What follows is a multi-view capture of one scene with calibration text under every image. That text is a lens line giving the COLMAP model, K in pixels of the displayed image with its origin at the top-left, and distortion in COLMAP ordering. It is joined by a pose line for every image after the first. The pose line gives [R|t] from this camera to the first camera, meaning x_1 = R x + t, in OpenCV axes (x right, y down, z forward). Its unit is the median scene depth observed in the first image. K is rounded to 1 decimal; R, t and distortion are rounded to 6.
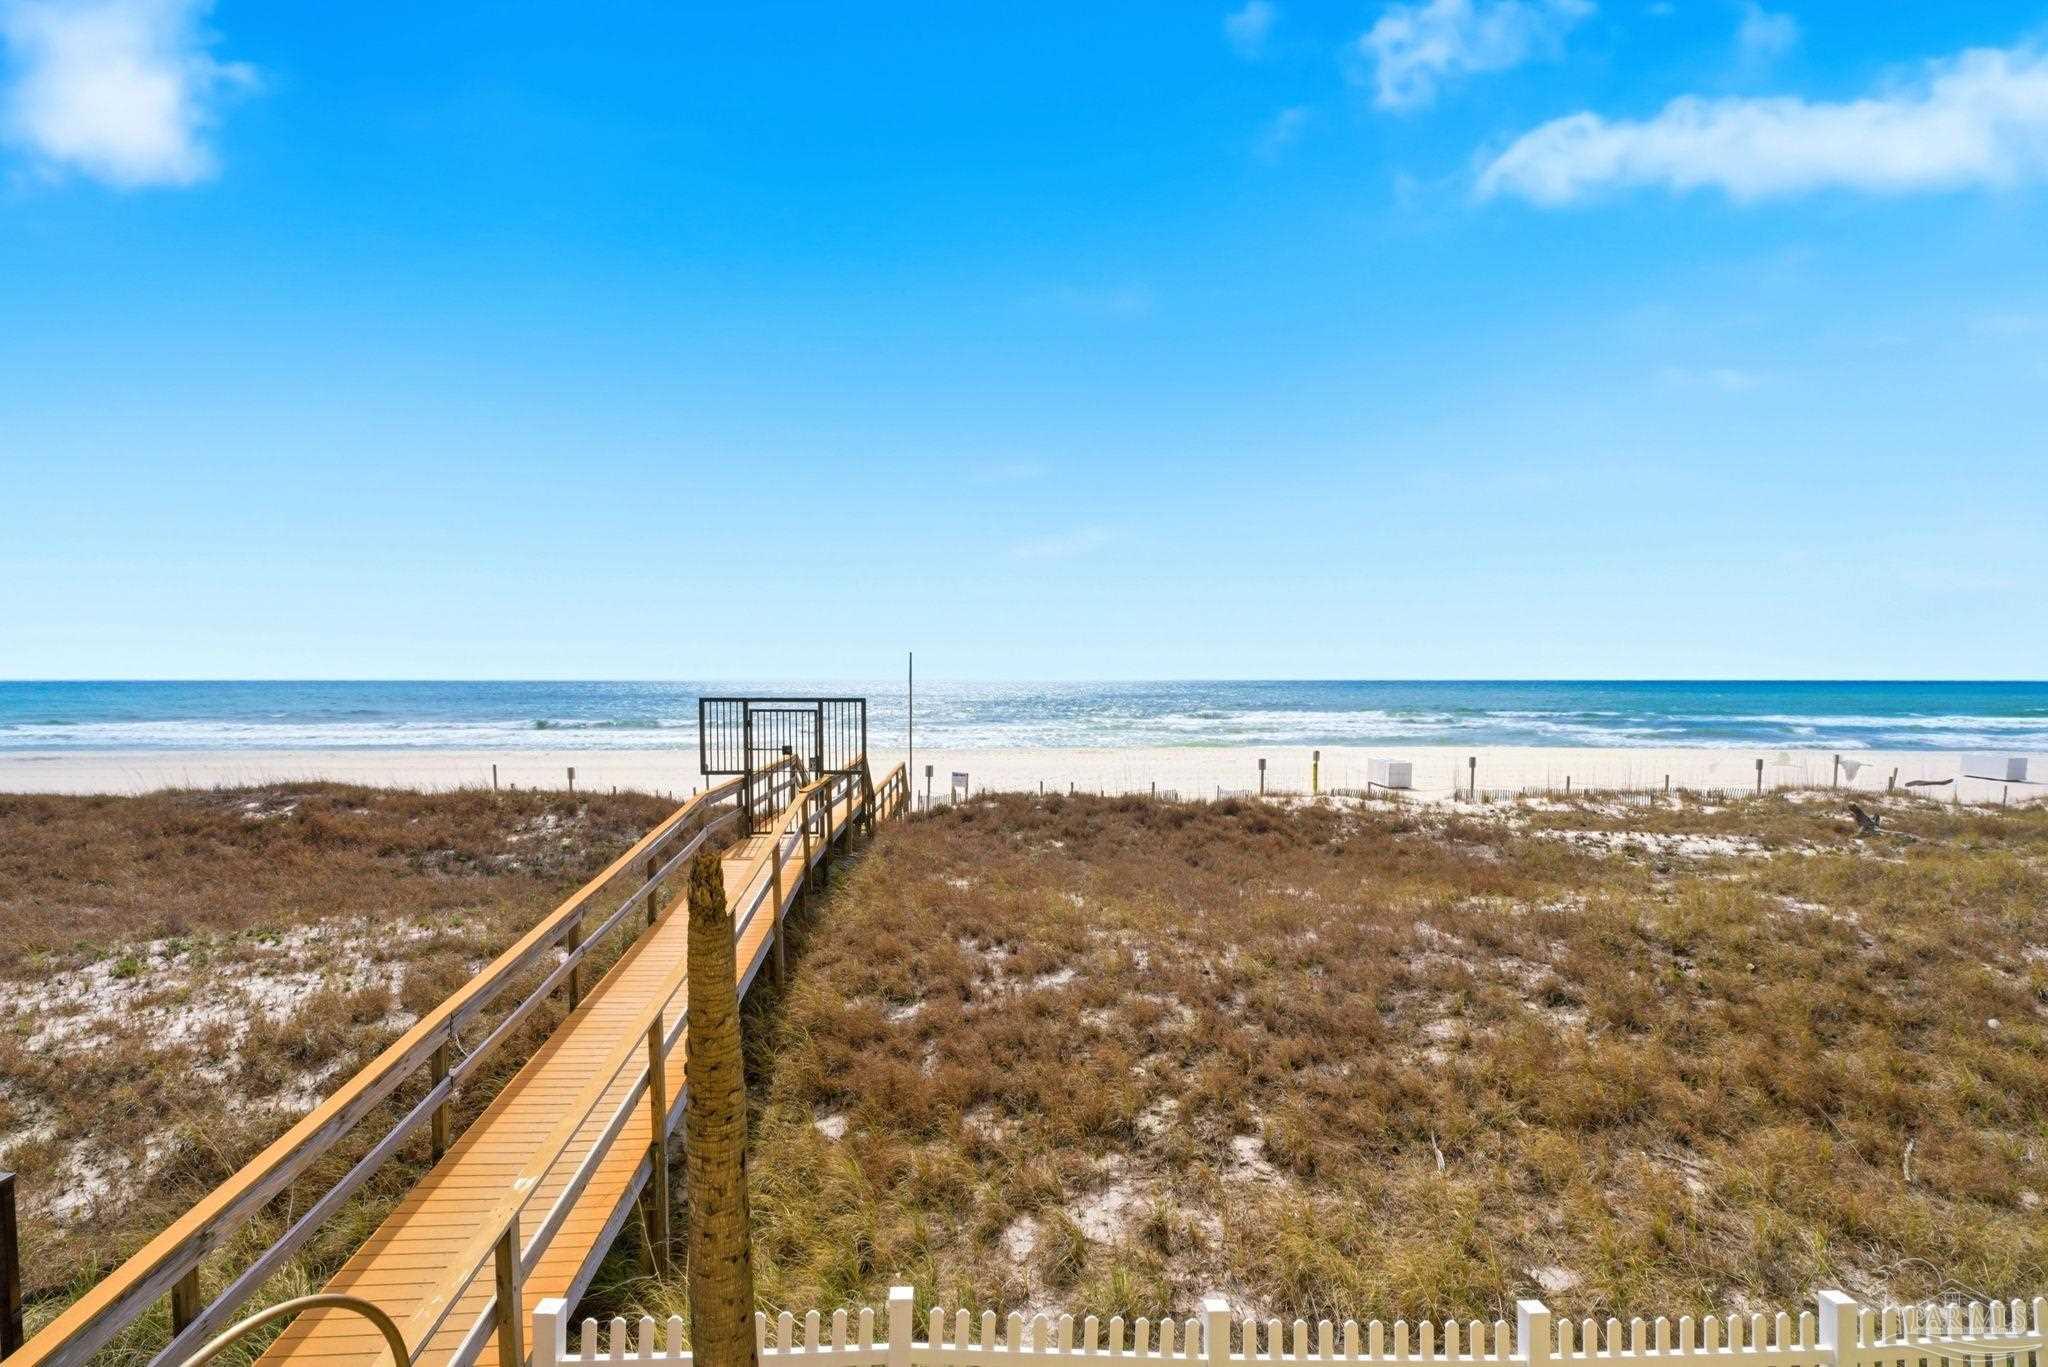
lens RADIAL K [[955.9, 0, 1036.5], [0, 955.9, 757.7], [0, 0, 1]] dist [-0.026645, 0.010837]
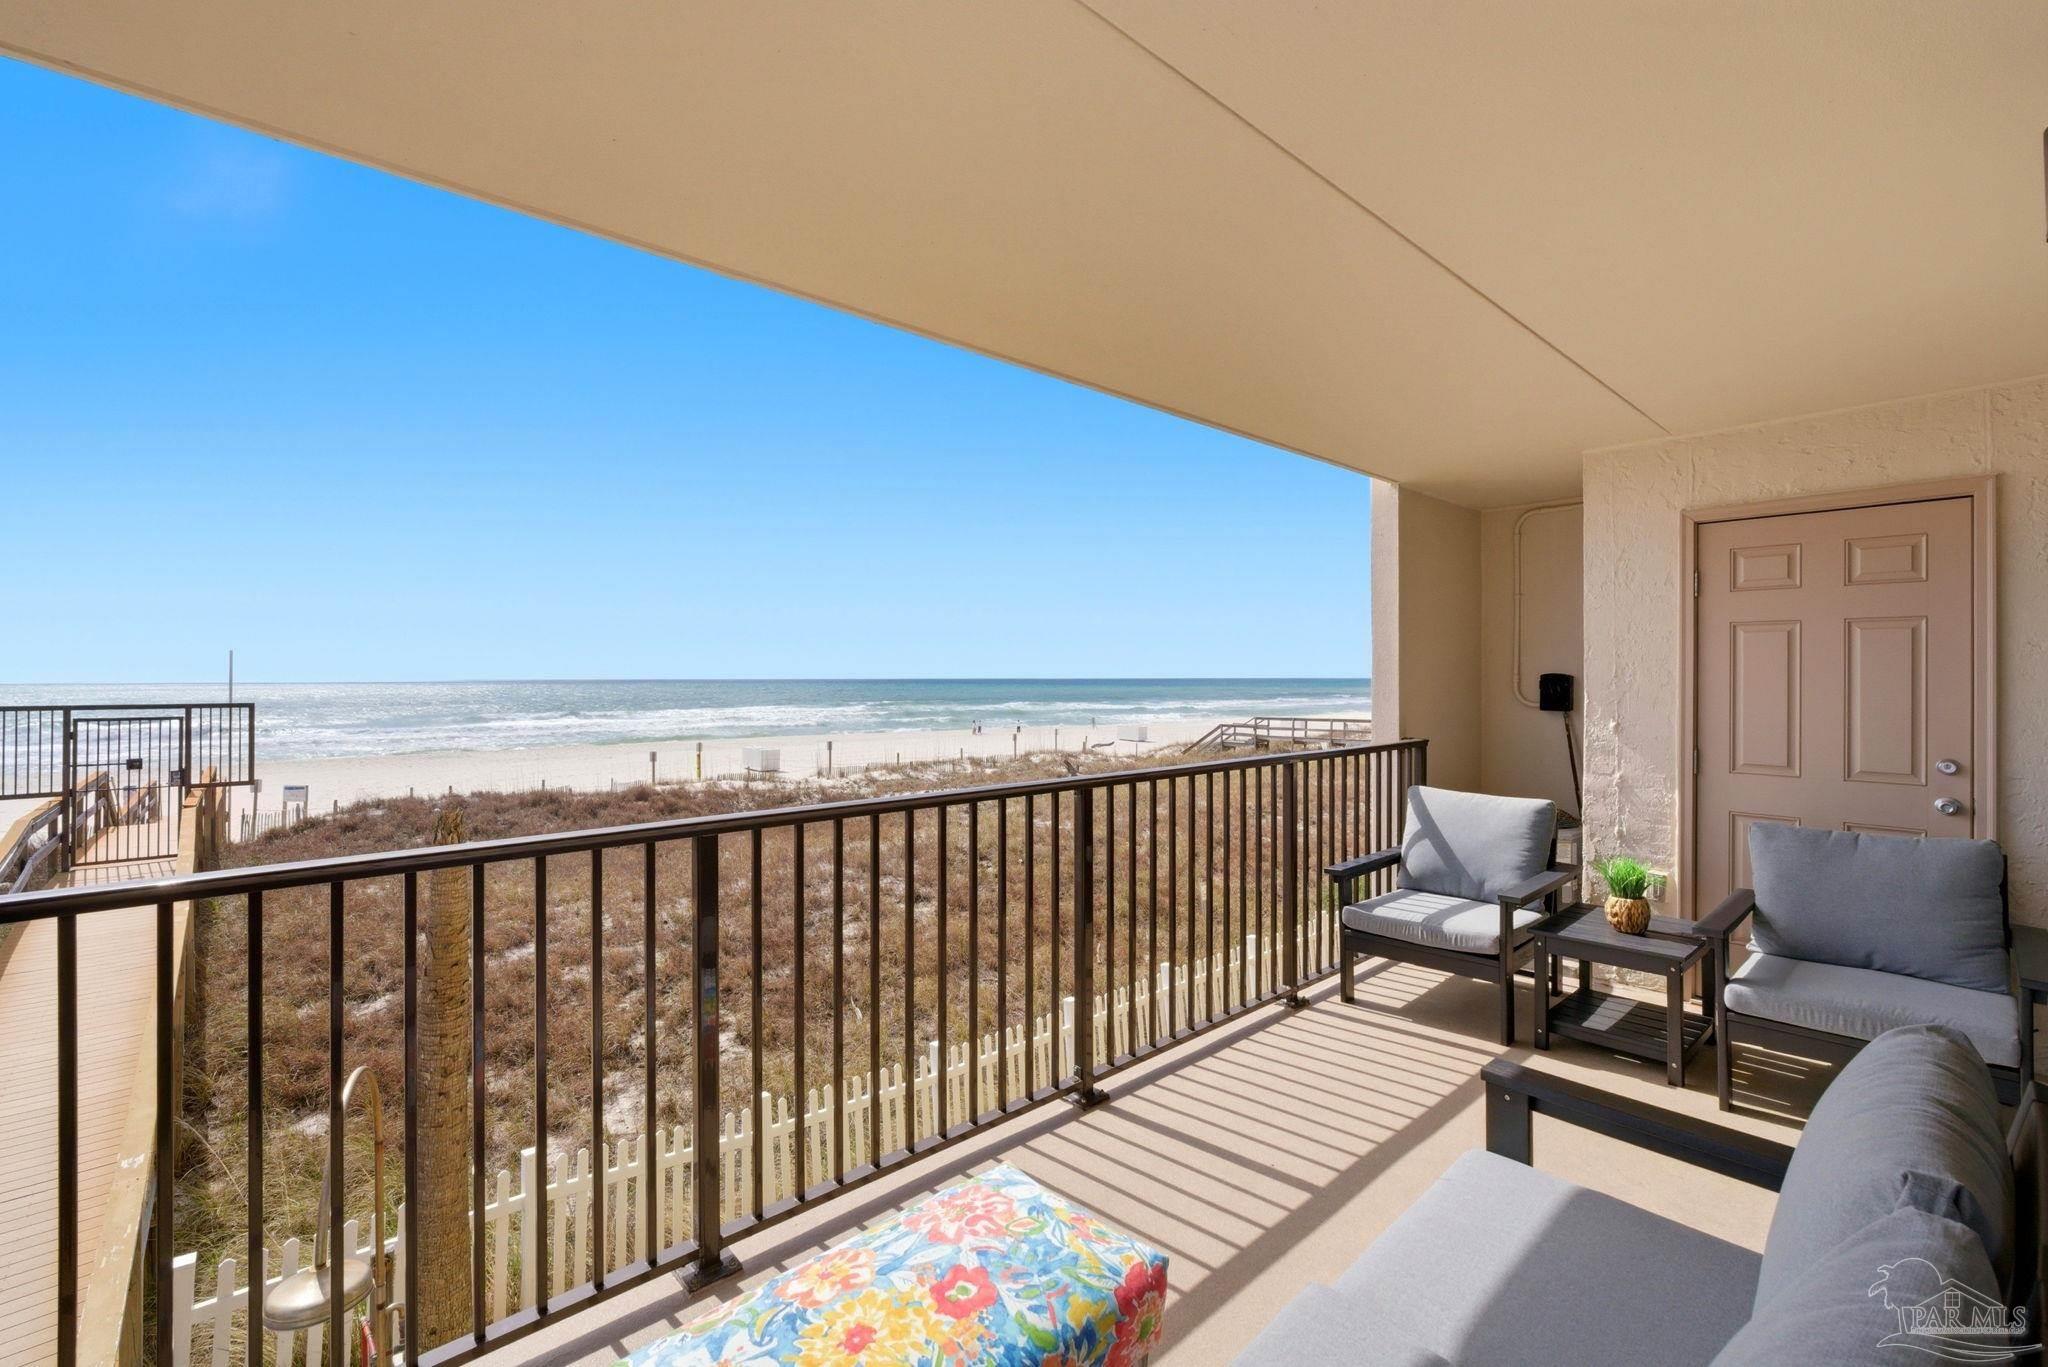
lens RADIAL K [[868.5, 0, 1029.5], [0, 868.5, 677.4], [0, 0, 1]] dist [-0.018154, 0.007580]
pose [[0.780982, -0.000379, 0.624553, -0.079573], [0.052305, 0.996526, -0.064801, 0.004811], [-0.622359, 0.083276, 0.778289, -0.095124]]
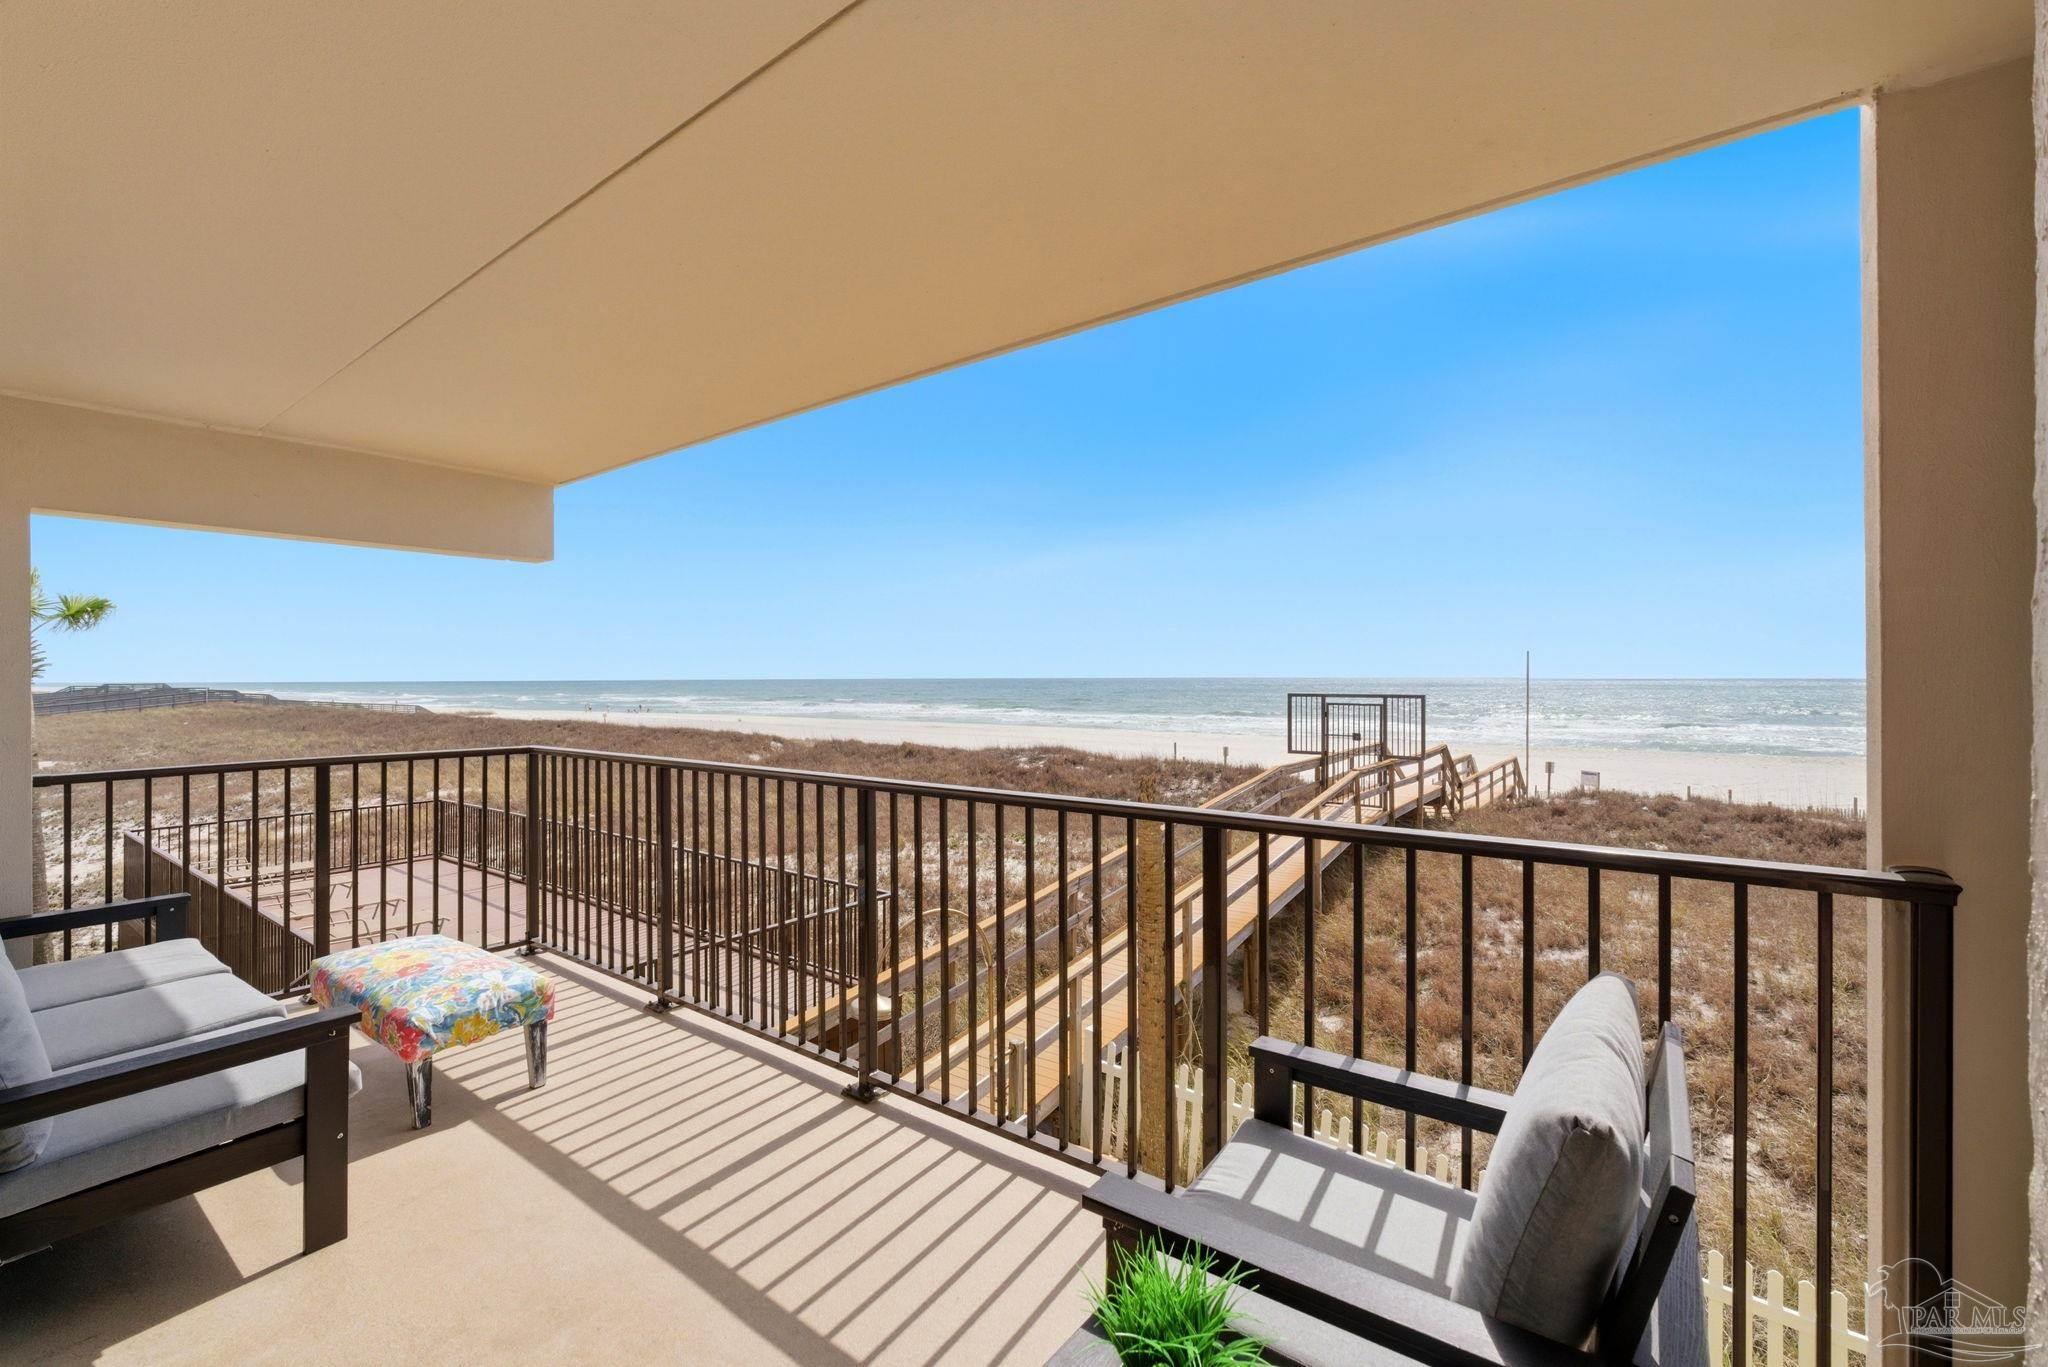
lens RADIAL K [[863.5, 0, 1024.0], [0, 863.5, 683.5], [0, 0, 1]] dist [-0.011235, -0.000231]
pose [[0.756714, 0.000674, -0.653746, 0.098415], [-0.048483, 0.997304, -0.055091, 0.003929], [0.651946, 0.073384, 0.754706, -0.082761]]
